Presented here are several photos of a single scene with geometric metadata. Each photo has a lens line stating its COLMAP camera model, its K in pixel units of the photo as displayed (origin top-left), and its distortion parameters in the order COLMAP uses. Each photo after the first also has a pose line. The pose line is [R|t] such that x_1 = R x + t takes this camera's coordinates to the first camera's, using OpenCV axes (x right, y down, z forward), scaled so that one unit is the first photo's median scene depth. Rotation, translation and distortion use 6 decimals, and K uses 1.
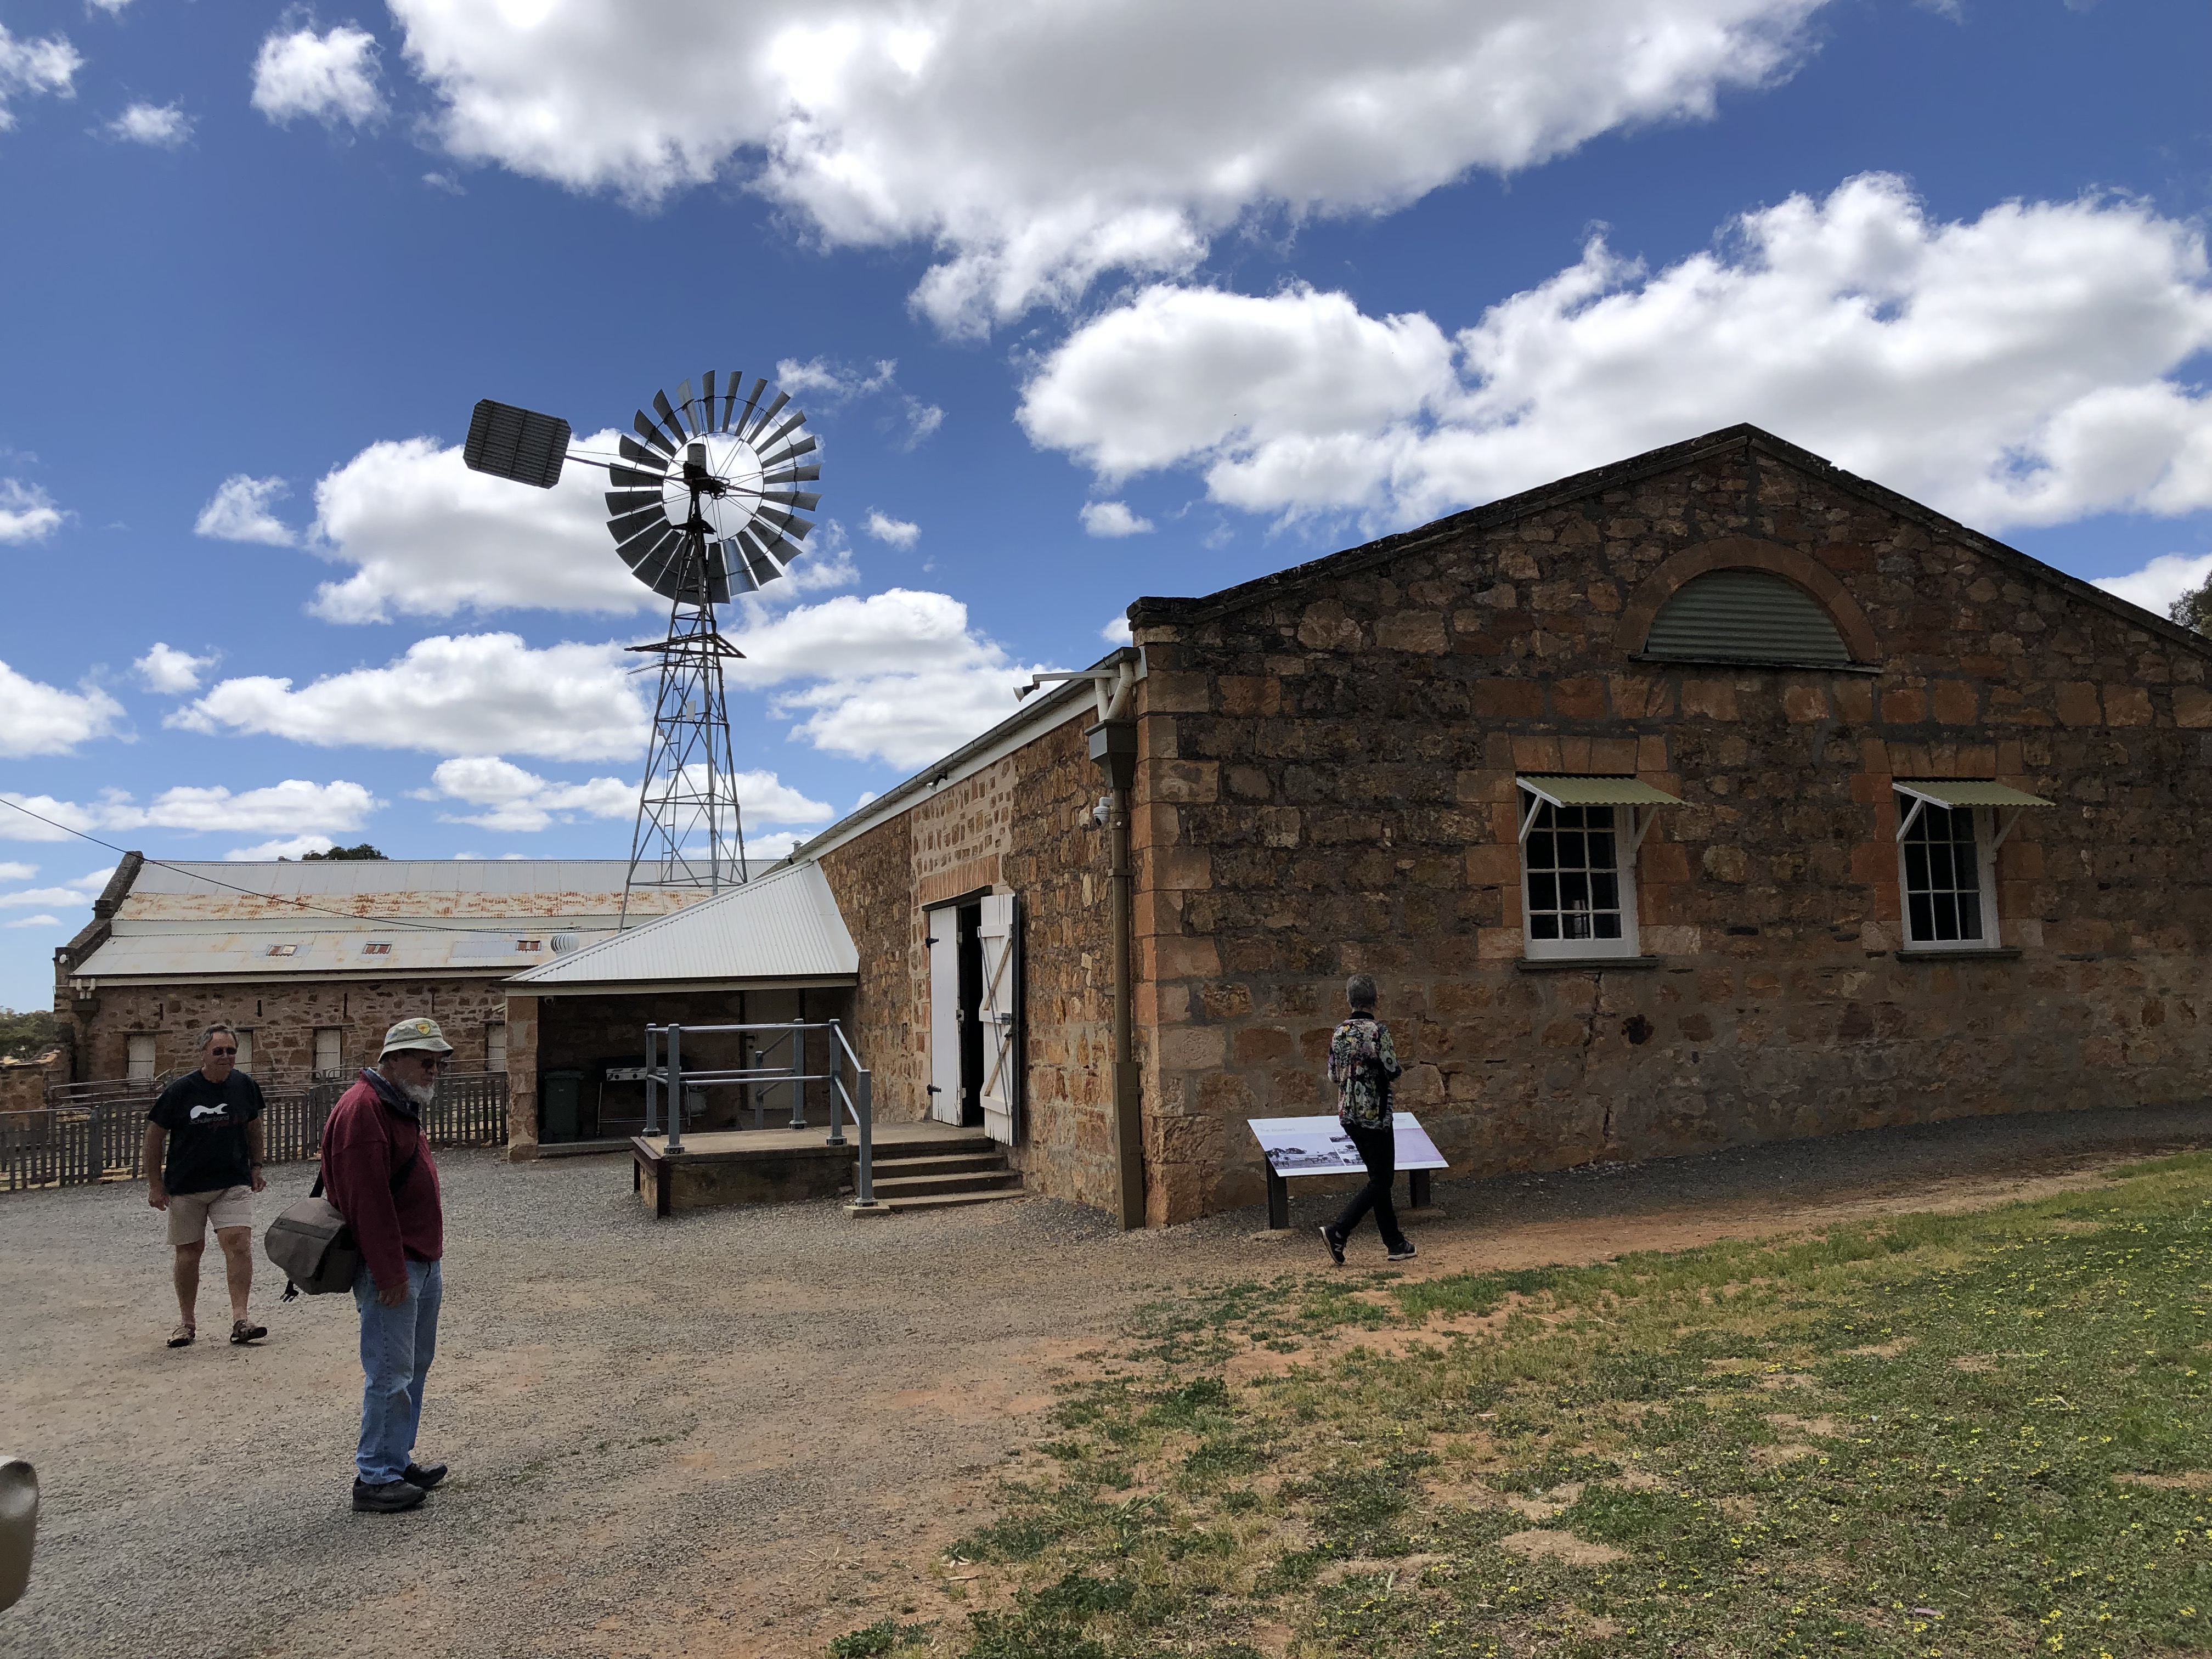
lens RADIAL K [[1740.6, 0, 1107.0], [0, 1740.6, 820.9], [0, 0, 1]] dist [0.026507, -0.005122]
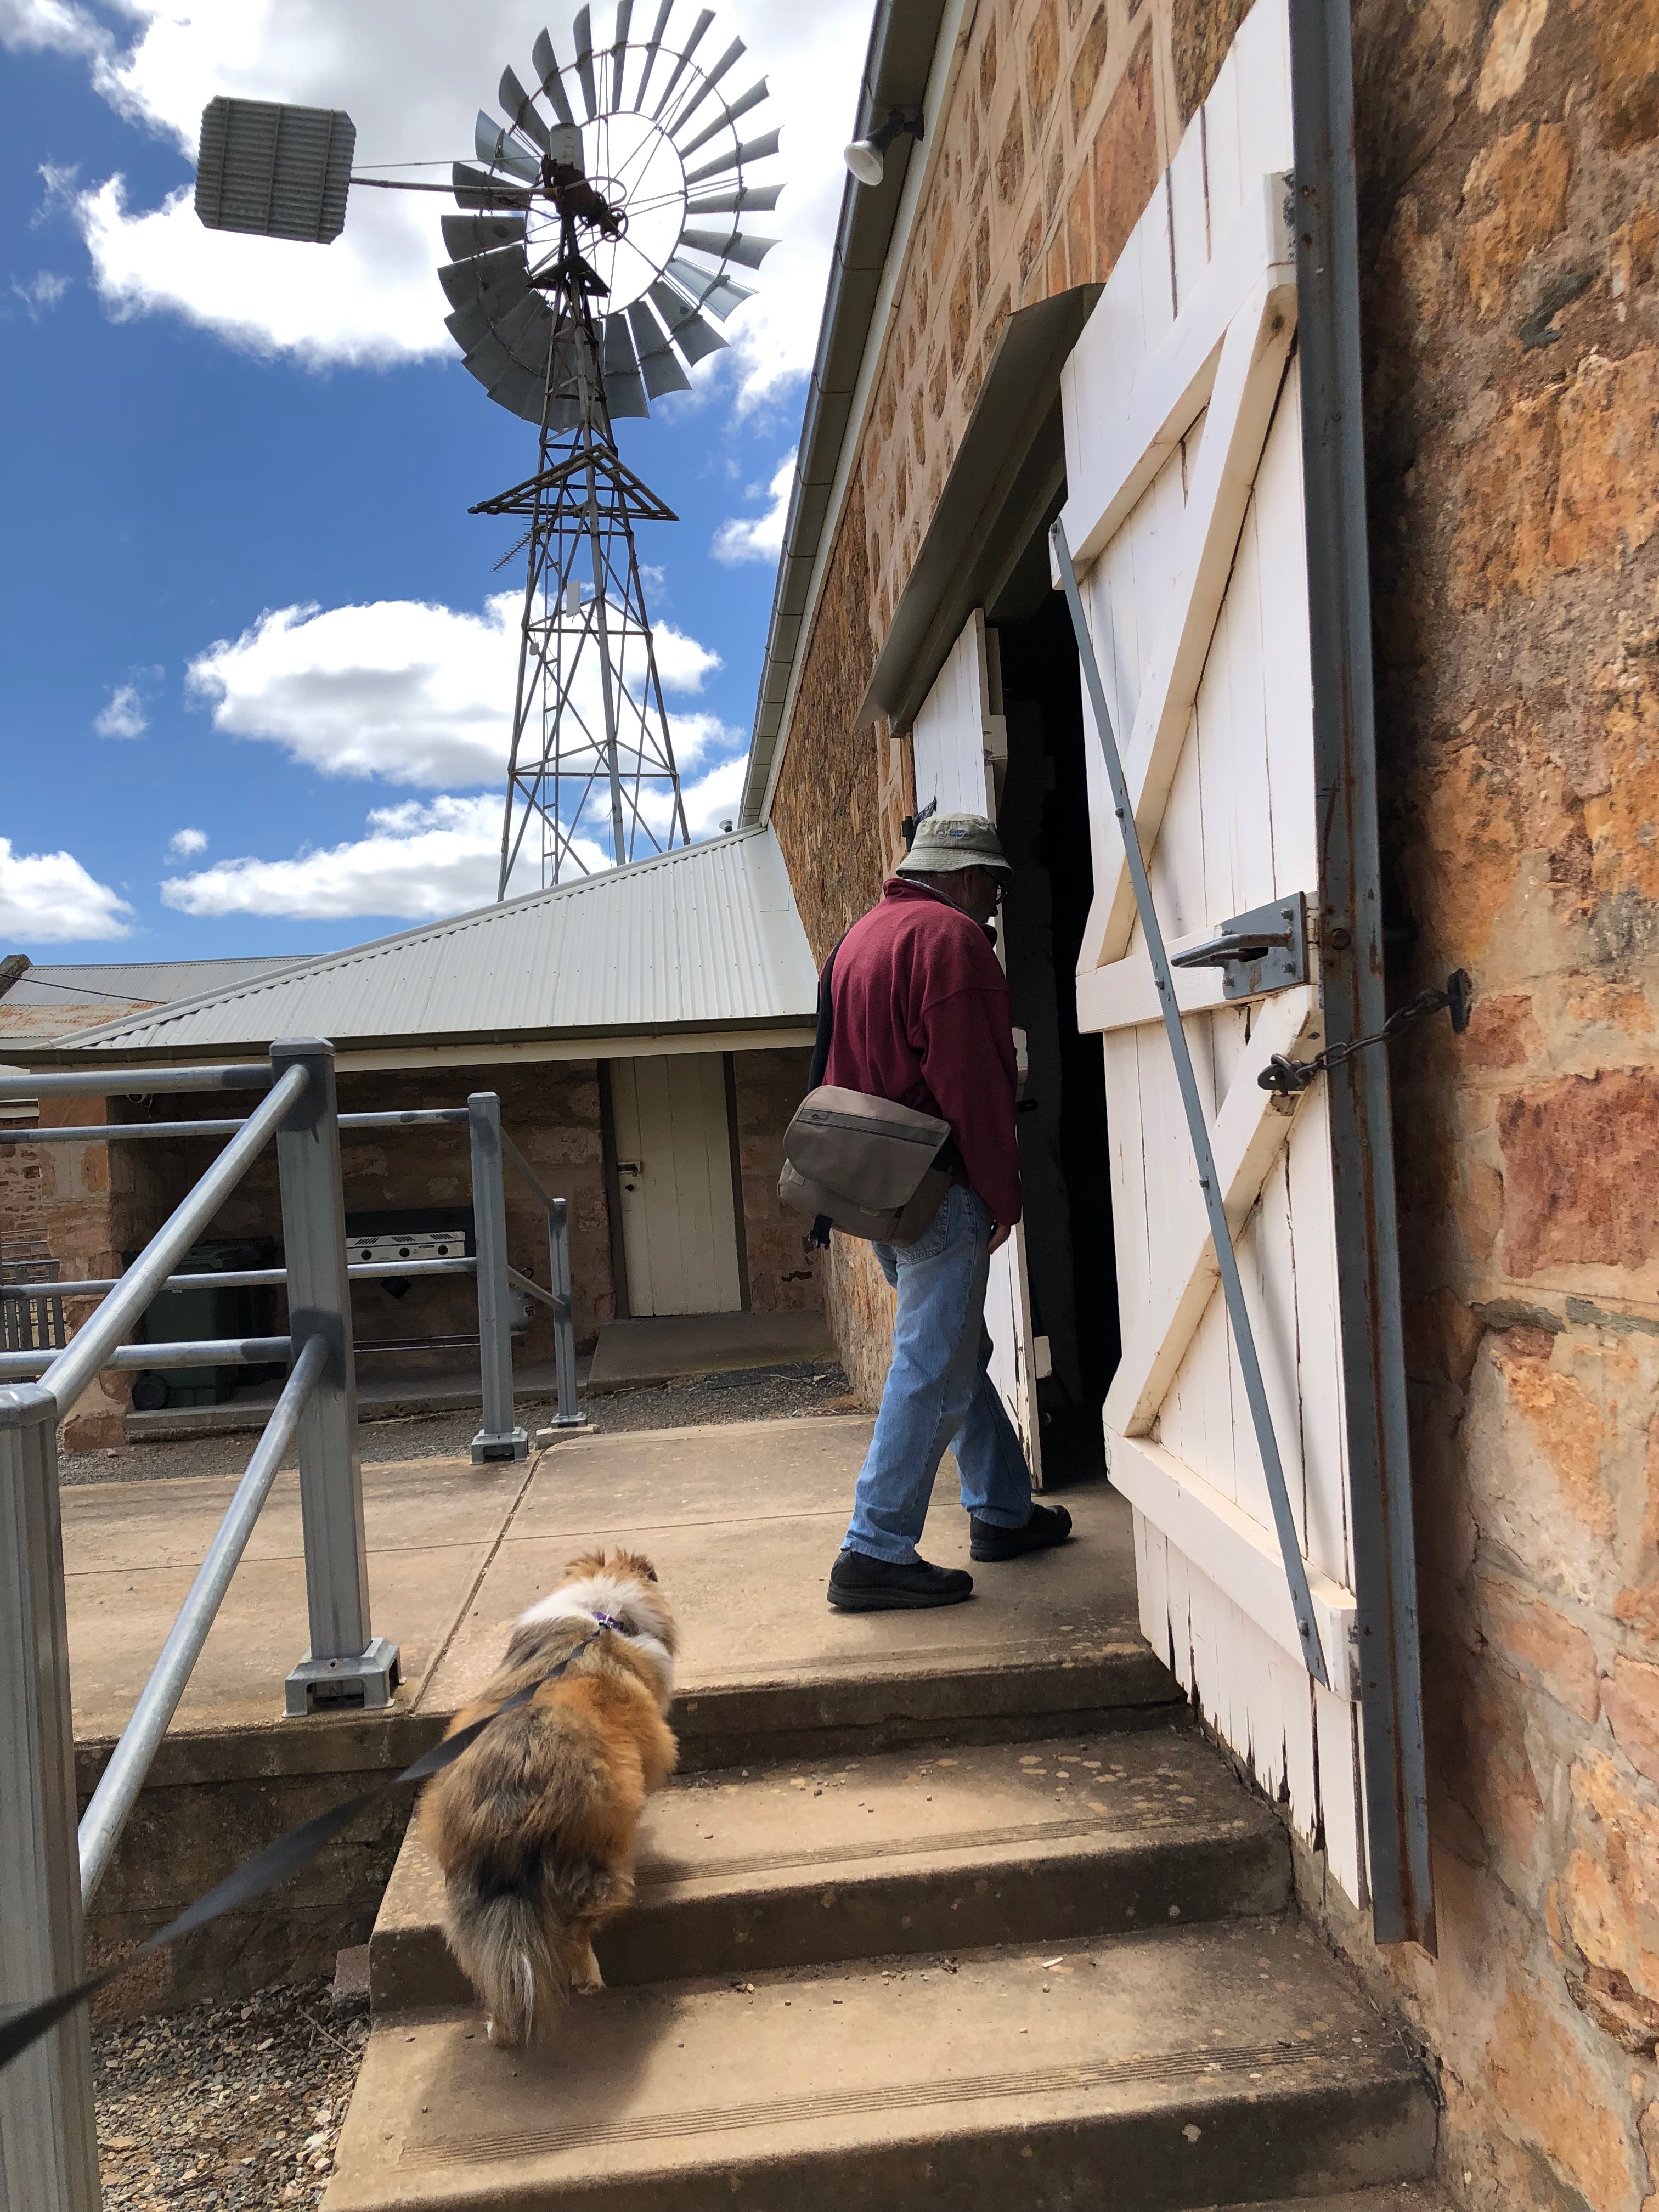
lens RADIAL K [[1740.6, 0, 822.7], [0, 1740.6, 1106.6], [0, 0, 1]] dist [0.026507, -0.005122]
pose [[0.970902, -0.032553, -0.237252, -0.030823], [0.052516, 0.995545, 0.078312, 0.058713], [0.233646, -0.088493, 0.968286, 0.446615]]
